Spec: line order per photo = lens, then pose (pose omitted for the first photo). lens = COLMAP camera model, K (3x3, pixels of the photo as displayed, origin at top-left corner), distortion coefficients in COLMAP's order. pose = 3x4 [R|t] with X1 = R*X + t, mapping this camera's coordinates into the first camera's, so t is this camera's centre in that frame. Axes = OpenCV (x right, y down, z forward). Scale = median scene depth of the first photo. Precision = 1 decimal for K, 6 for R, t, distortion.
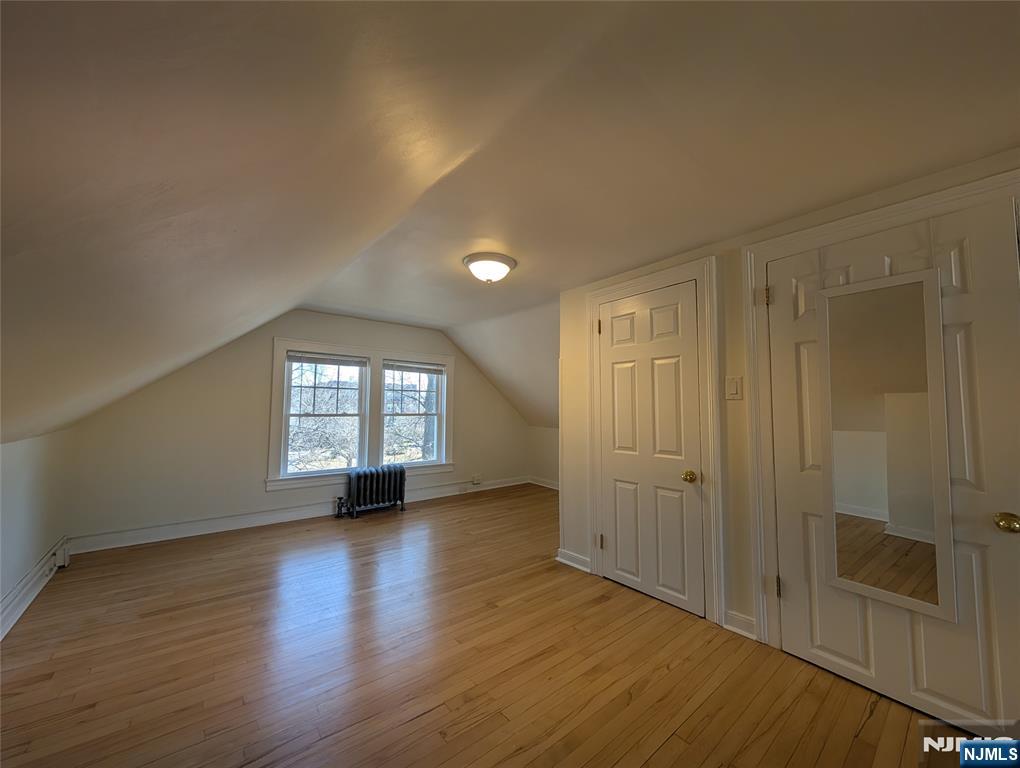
lens RADIAL K [[385.2, 0, 513.0], [0, 385.2, 386.3], [0, 0, 1]] dist [0.001154, -0.000220]
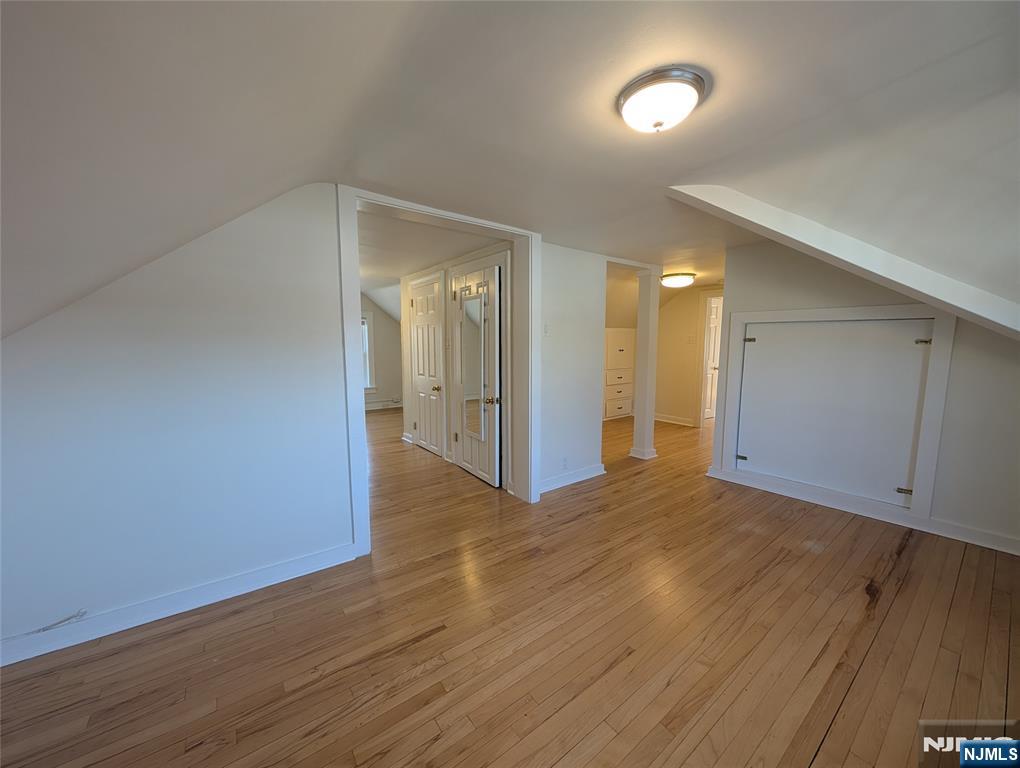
lens RADIAL K [[385.2, 0, 513.0], [0, 385.2, 386.3], [0, 0, 1]] dist [0.001154, -0.000220]
pose [[0.999654, 0.002481, -0.026195, 0.842580], [0.002047, 0.985197, 0.171416, -0.100128], [0.026232, -0.171410, 0.984850, -0.833954]]
